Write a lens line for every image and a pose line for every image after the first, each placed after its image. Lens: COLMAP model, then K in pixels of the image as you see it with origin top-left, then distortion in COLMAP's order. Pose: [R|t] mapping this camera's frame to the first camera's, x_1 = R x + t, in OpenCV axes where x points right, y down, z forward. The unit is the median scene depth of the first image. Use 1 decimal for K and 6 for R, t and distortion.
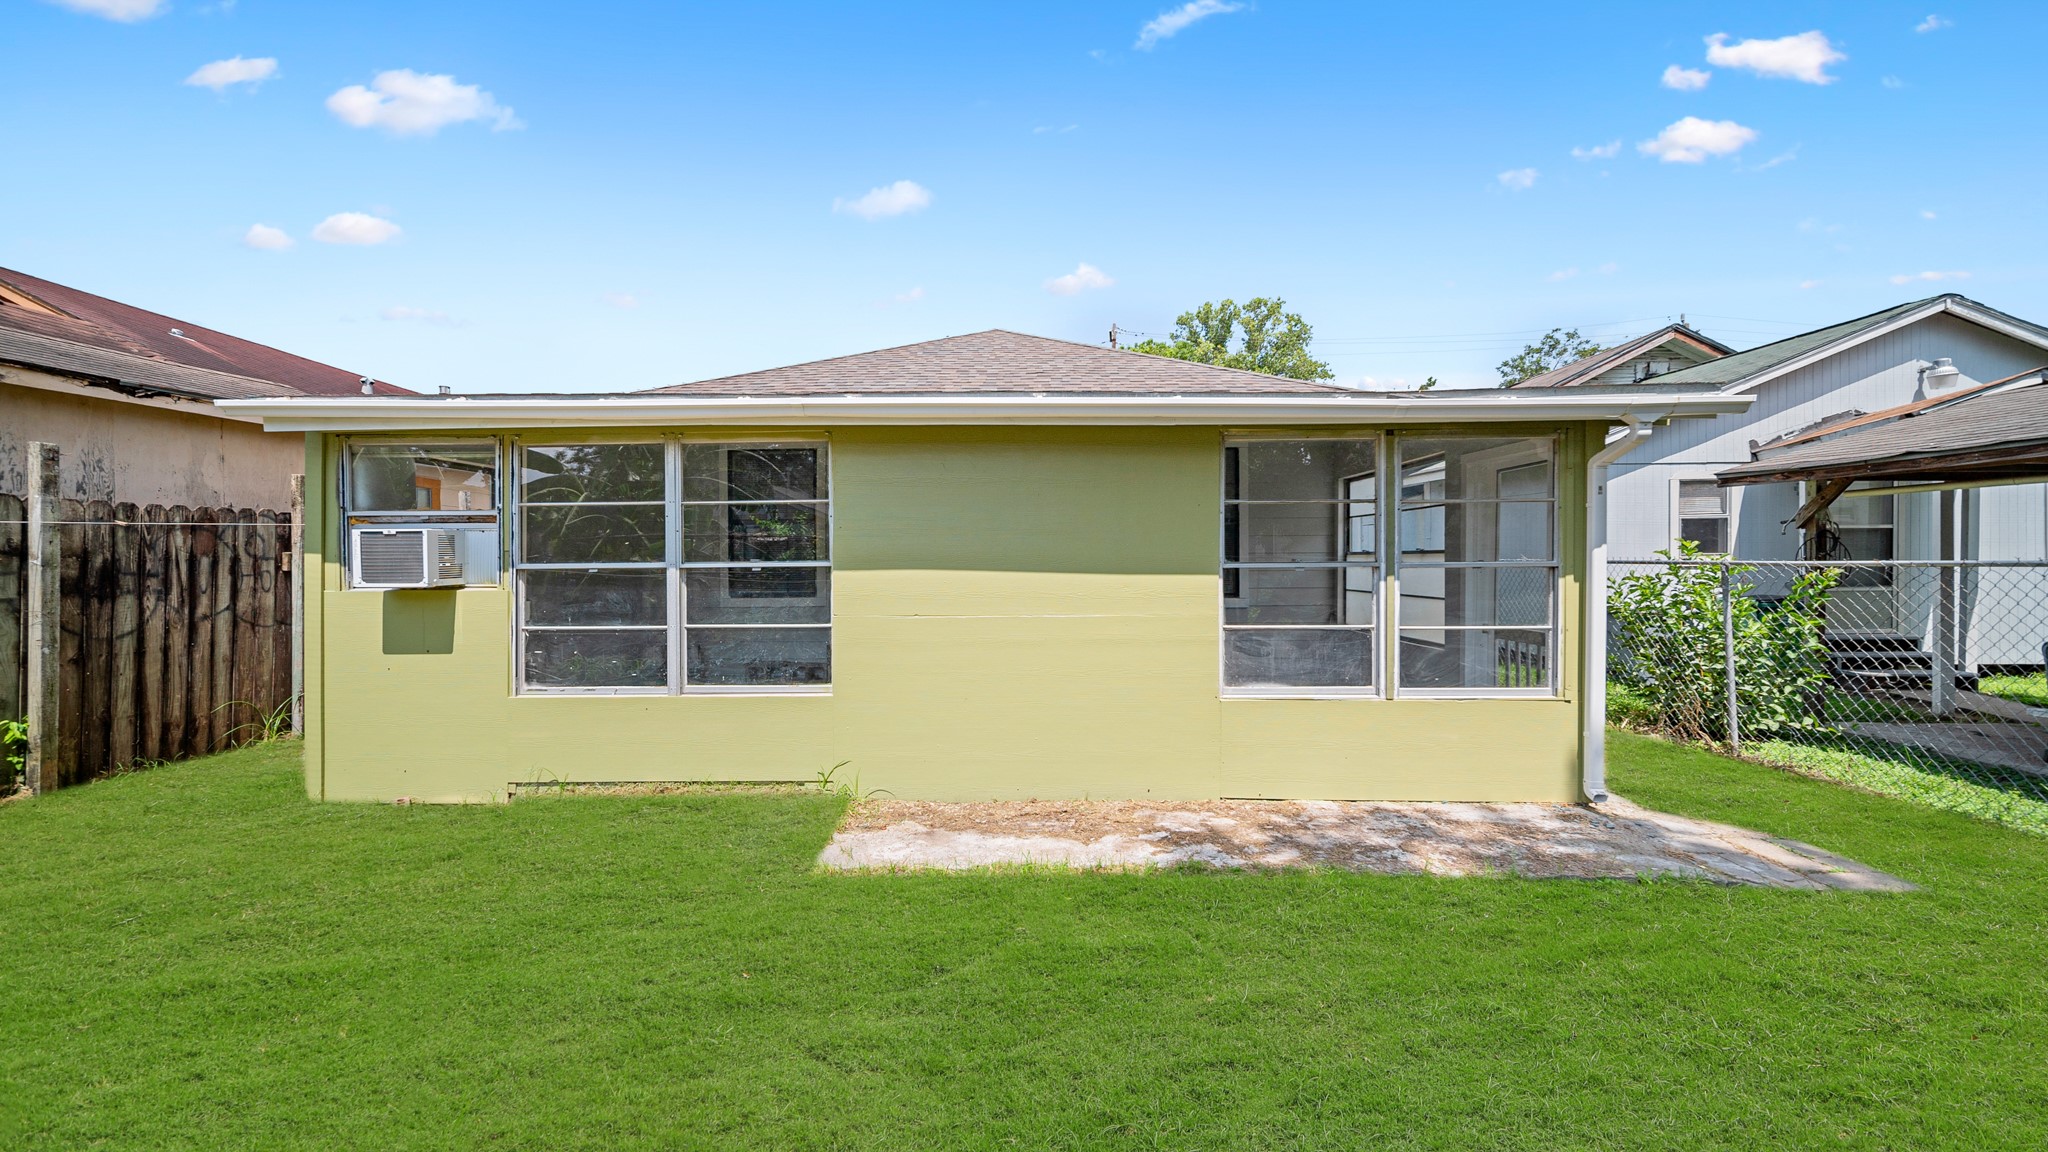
lens RADIAL K [[704.7, 0, 1024.2], [0, 704.7, 559.9], [0, 0, 1]] dist [-0.008114, -0.000064]
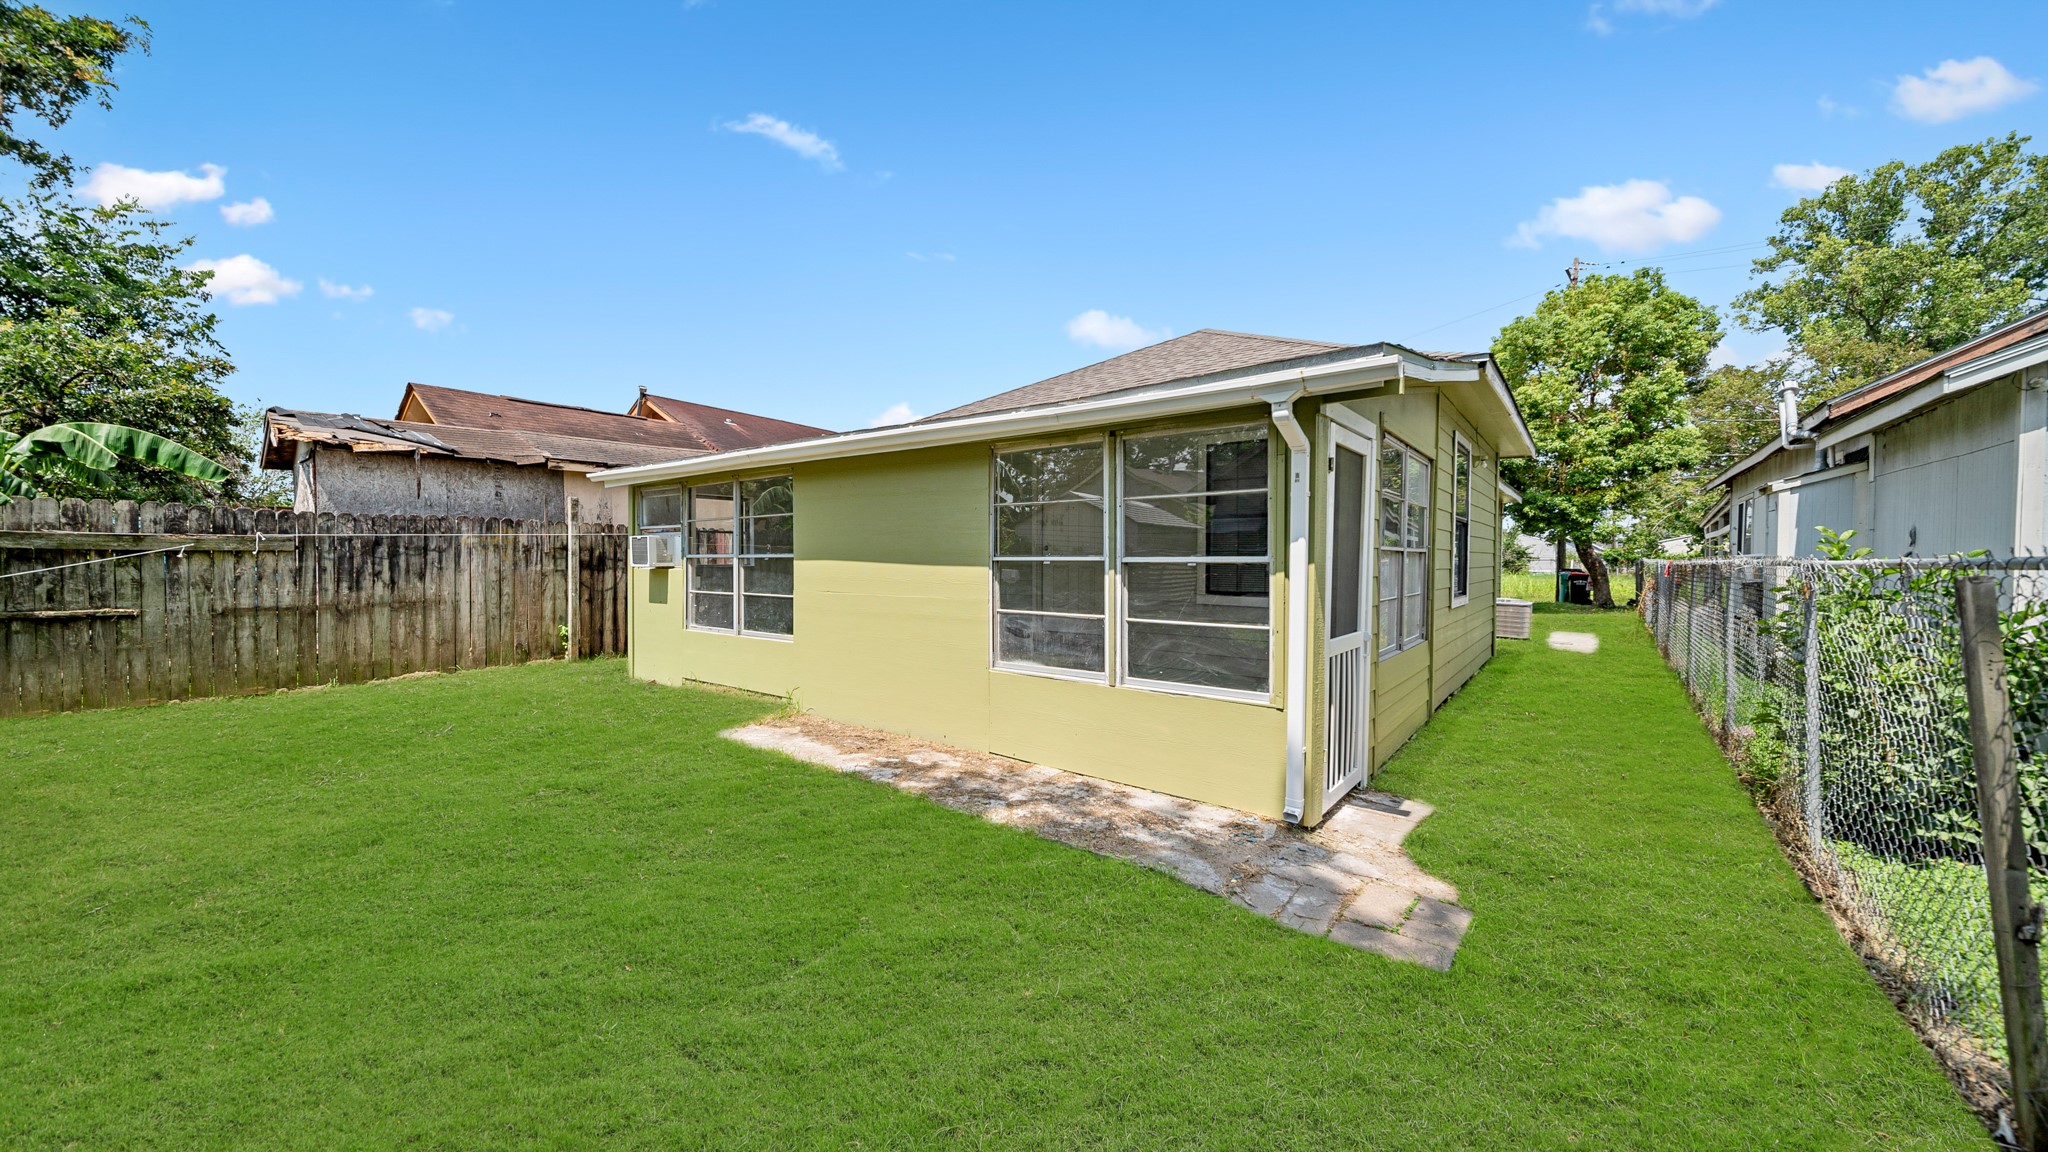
lens RADIAL K [[721.7, 0, 1023.6], [0, 721.7, 566.5], [0, 0, 1]] dist [-0.008658, 0.000154]
pose [[0.800974, 0.014522, -0.598523, 1.030245], [-0.010233, 0.999892, 0.010566, 0.007786], [0.598612, -0.002338, 0.801036, 0.051186]]
